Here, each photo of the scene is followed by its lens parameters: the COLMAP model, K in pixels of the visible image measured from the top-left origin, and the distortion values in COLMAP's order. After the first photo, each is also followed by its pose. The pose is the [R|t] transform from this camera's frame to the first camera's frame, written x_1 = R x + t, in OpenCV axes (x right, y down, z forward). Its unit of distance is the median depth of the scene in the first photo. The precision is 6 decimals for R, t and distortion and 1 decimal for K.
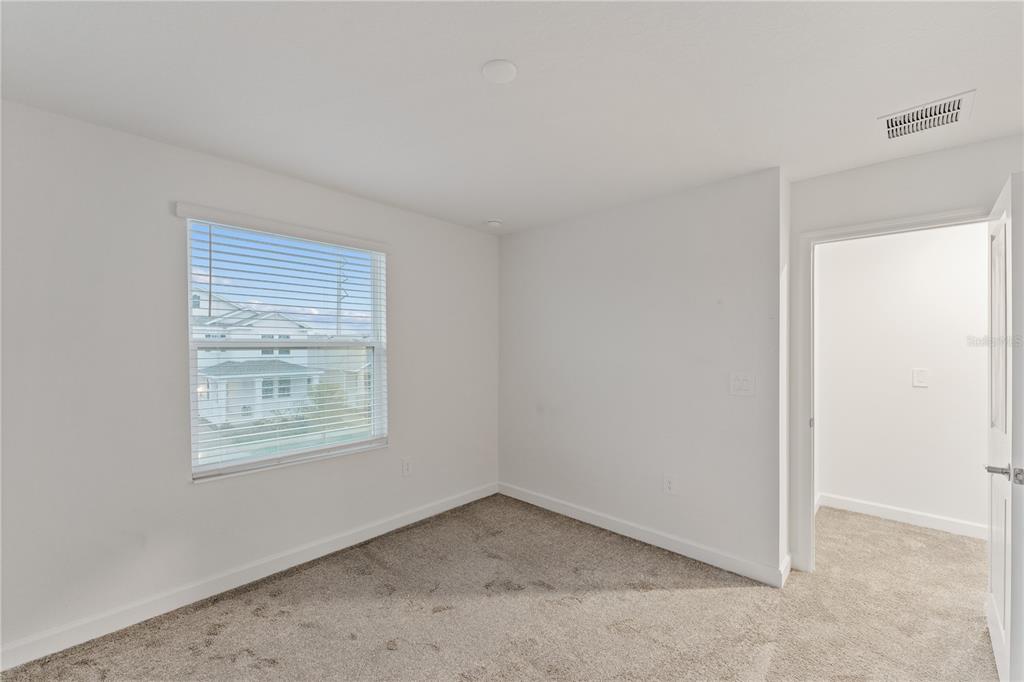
lens RADIAL K [[415.6, 0, 506.2], [0, 415.6, 344.6], [0, 0, 1]] dist [-0.002184, -0.000095]
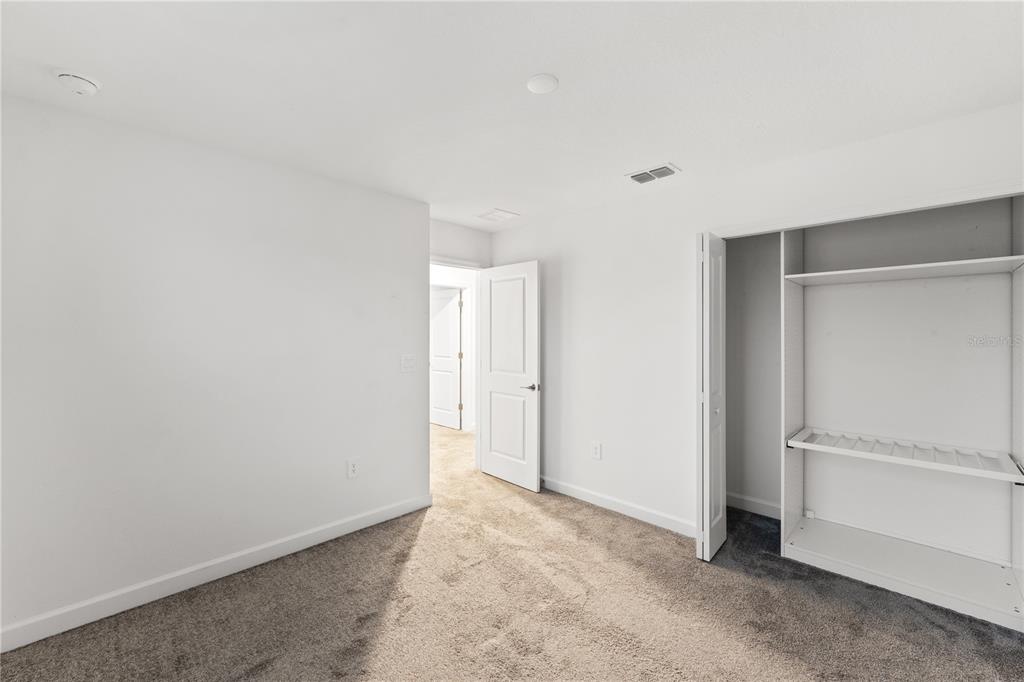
lens RADIAL K [[415.6, 0, 507.7], [0, 415.6, 336.5], [0, 0, 1]] dist [-0.002184, -0.000095]
pose [[0.032844, -0.007003, 0.999436, -0.728518], [-0.005833, 0.999957, 0.007199, 0.003579], [-0.999443, -0.006066, 0.032801, 0.692990]]
